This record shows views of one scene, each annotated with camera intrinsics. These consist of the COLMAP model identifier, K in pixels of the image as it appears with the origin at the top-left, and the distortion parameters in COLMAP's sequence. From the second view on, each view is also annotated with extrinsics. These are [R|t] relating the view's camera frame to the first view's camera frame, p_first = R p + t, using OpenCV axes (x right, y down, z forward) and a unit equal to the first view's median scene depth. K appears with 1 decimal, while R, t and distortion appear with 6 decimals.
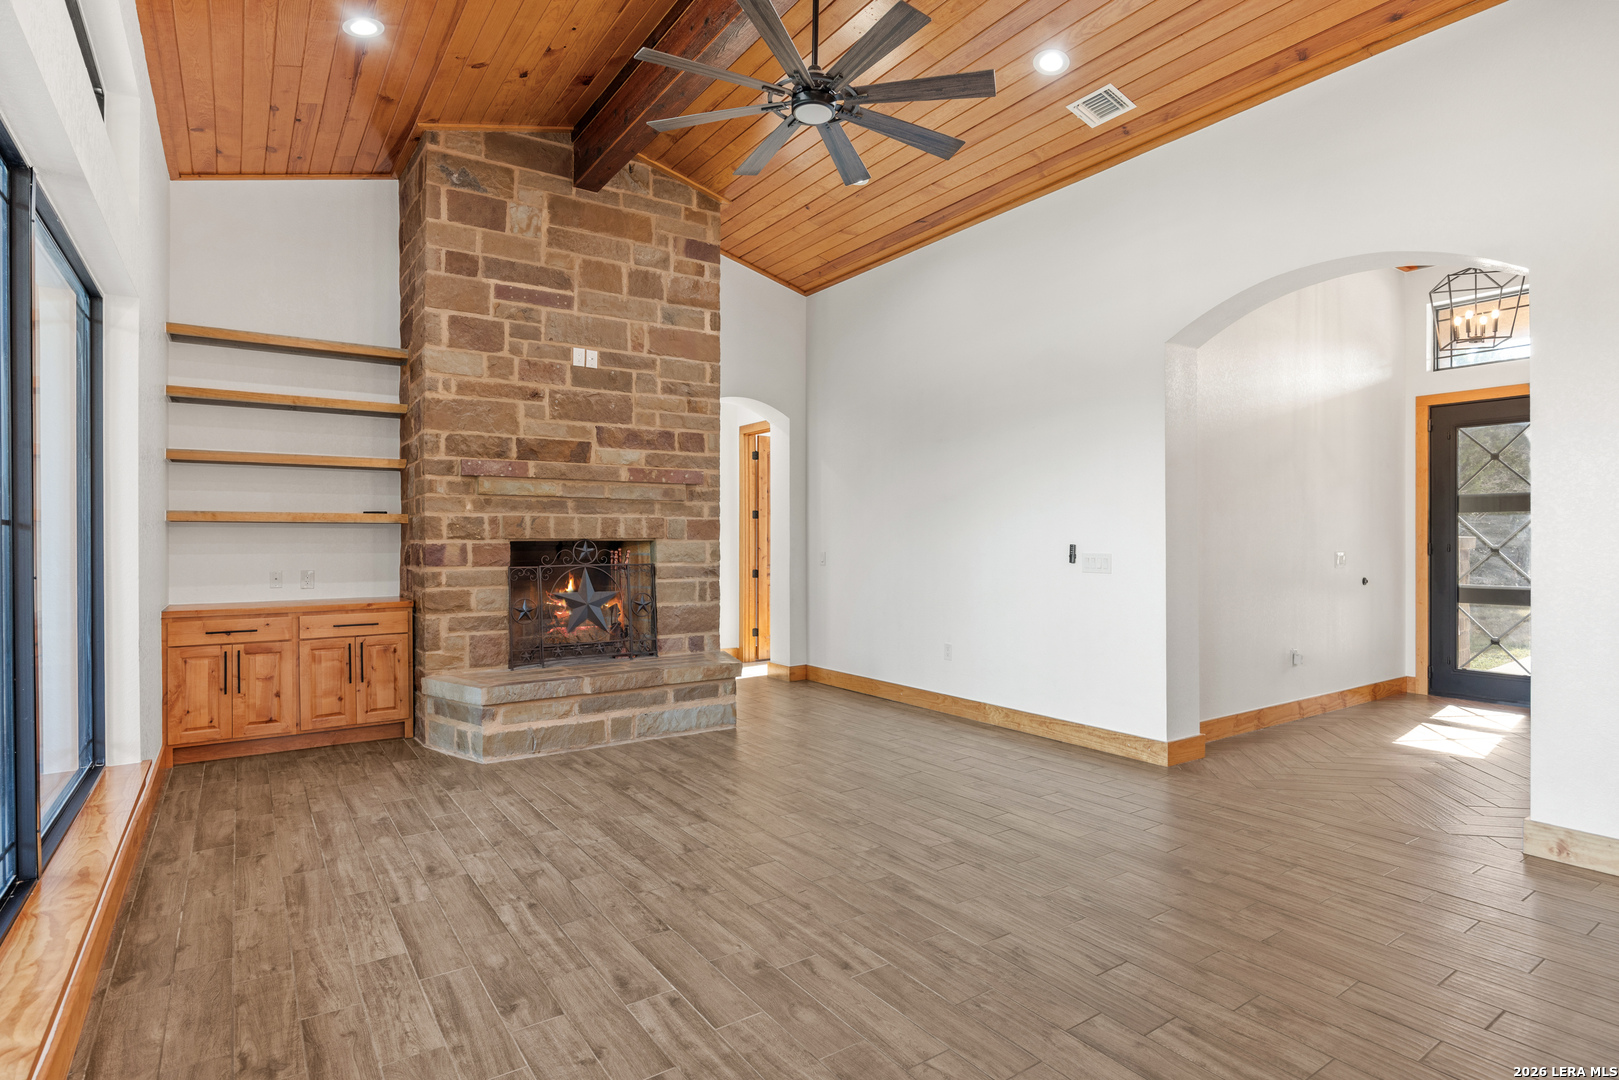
lens RADIAL K [[841.5, 0, 770.7], [0, 841.5, 544.5], [0, 0, 1]] dist [-0.000482, -0.001637]
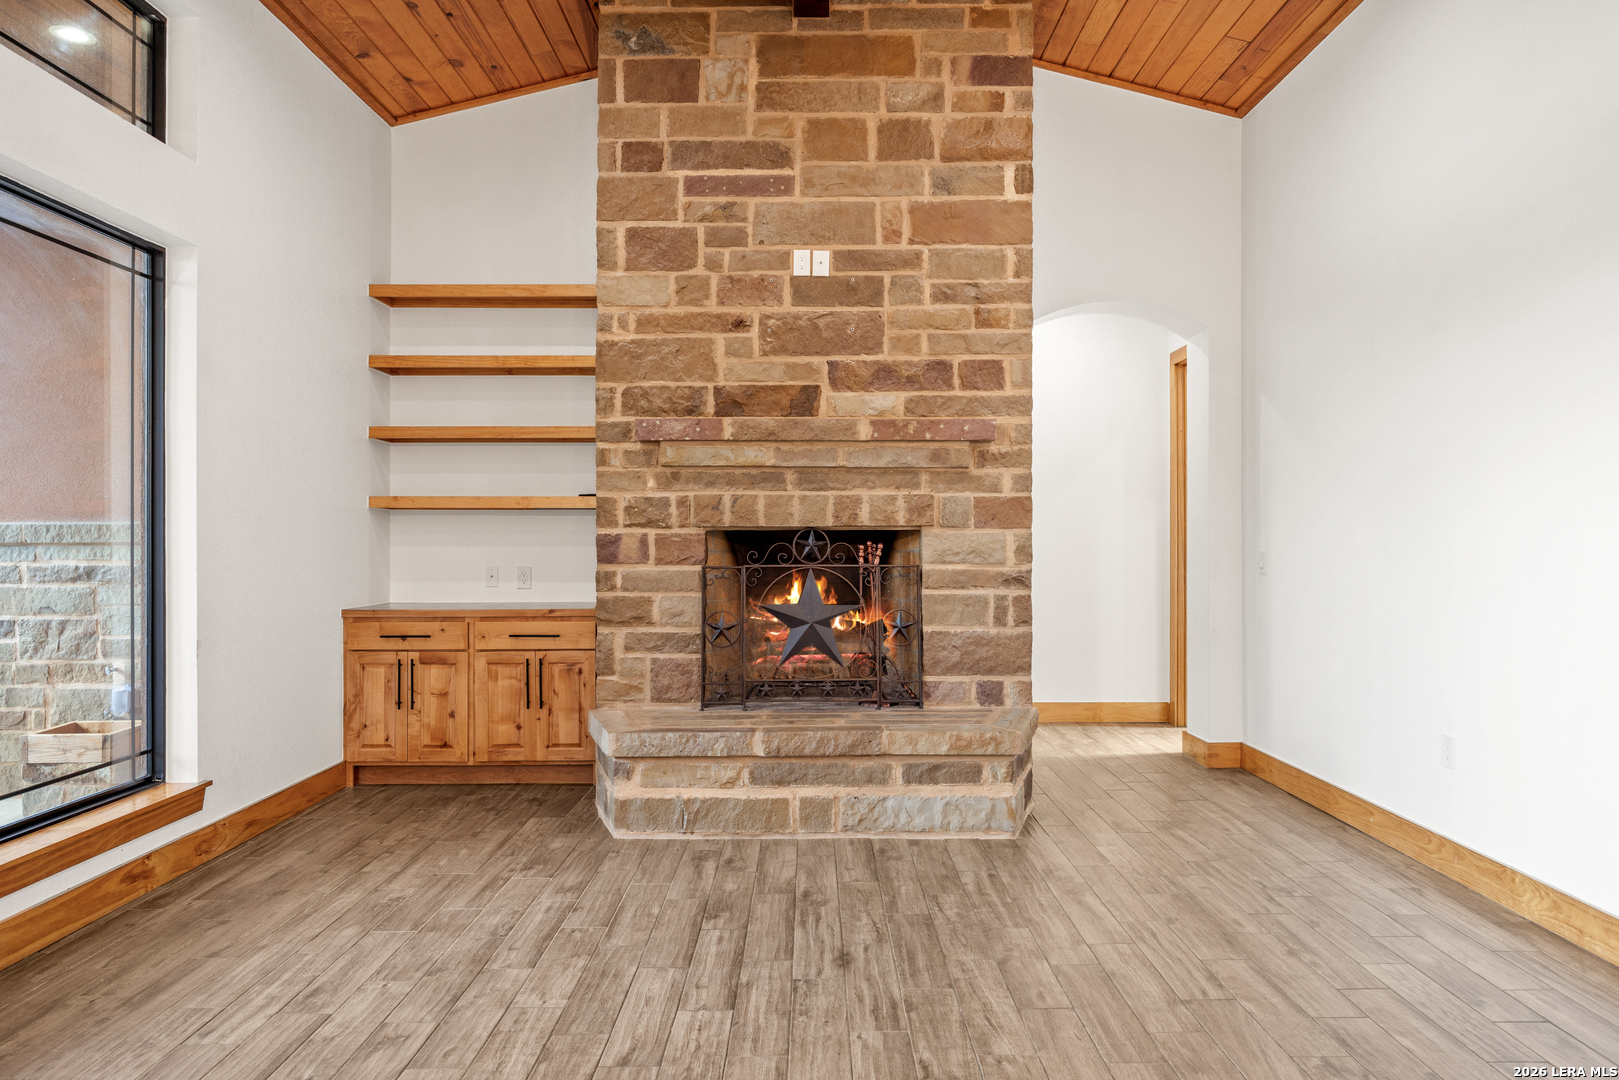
lens RADIAL K [[1039.8, 0, 809.5], [0, 1039.8, 540.0], [0, 0, 1]] dist [0.002695, 0.001585]
pose [[0.839952, 0.001091, -0.542660, 0.249600], [-0.004522, 0.999977, -0.004989, 0.008448], [0.542642, 0.006644, 0.839938, 0.304523]]
